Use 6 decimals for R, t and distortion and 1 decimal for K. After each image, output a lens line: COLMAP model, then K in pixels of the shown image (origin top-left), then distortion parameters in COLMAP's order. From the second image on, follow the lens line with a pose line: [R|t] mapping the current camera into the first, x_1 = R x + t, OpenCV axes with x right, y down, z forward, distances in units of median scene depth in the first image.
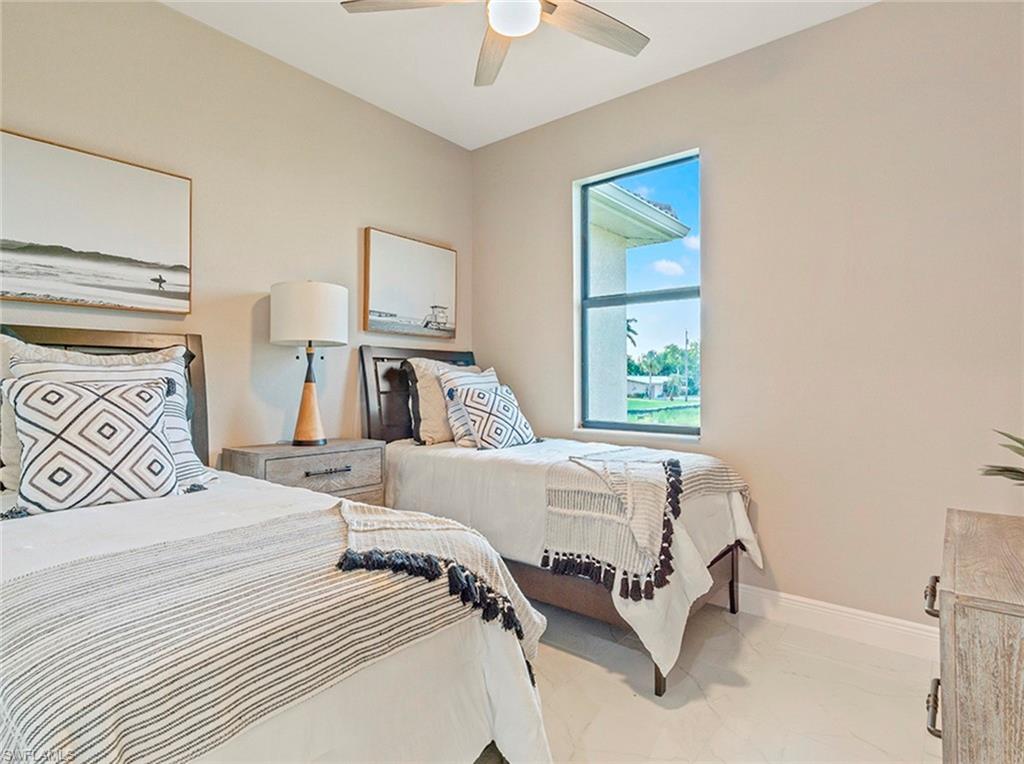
lens RADIAL K [[541.0, 0, 513.0], [0, 541.0, 380.6], [0, 0, 1]] dist [-0.008614, -0.000399]
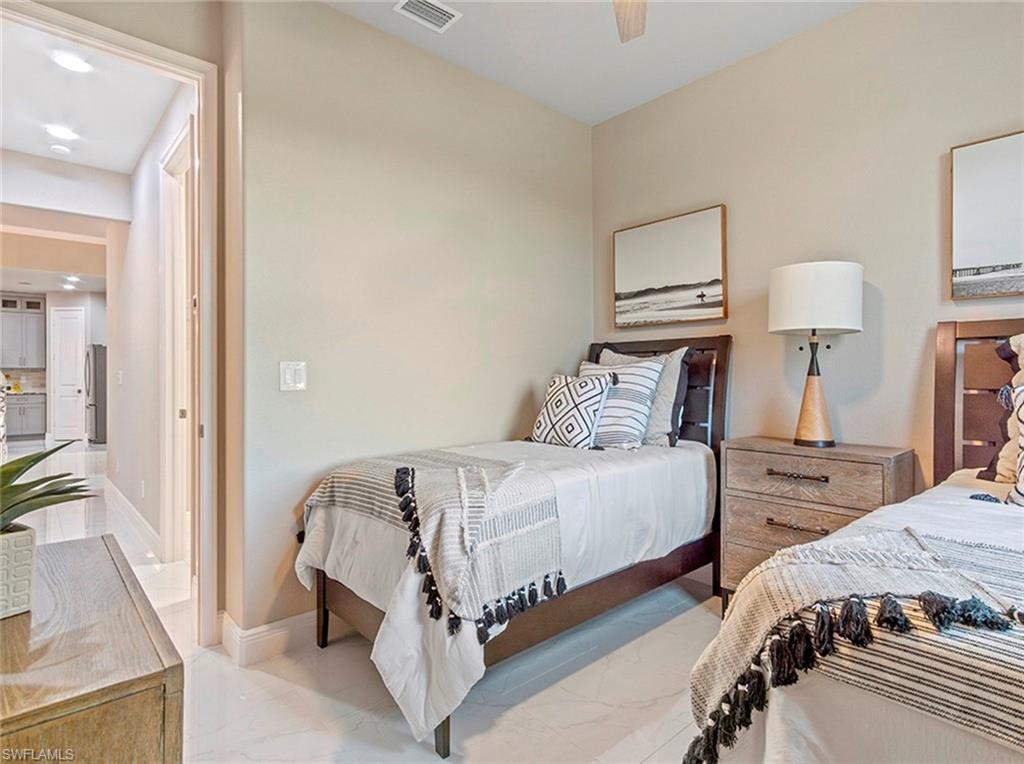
lens RADIAL K [[541.0, 0, 513.5], [0, 541.0, 379.5], [0, 0, 1]] dist [-0.008614, -0.000399]
pose [[-0.163217, 0.008108, -0.986557, 0.655750], [0.006201, 0.999955, 0.007192, 0.000528], [0.986571, -0.004944, -0.163259, 0.739072]]
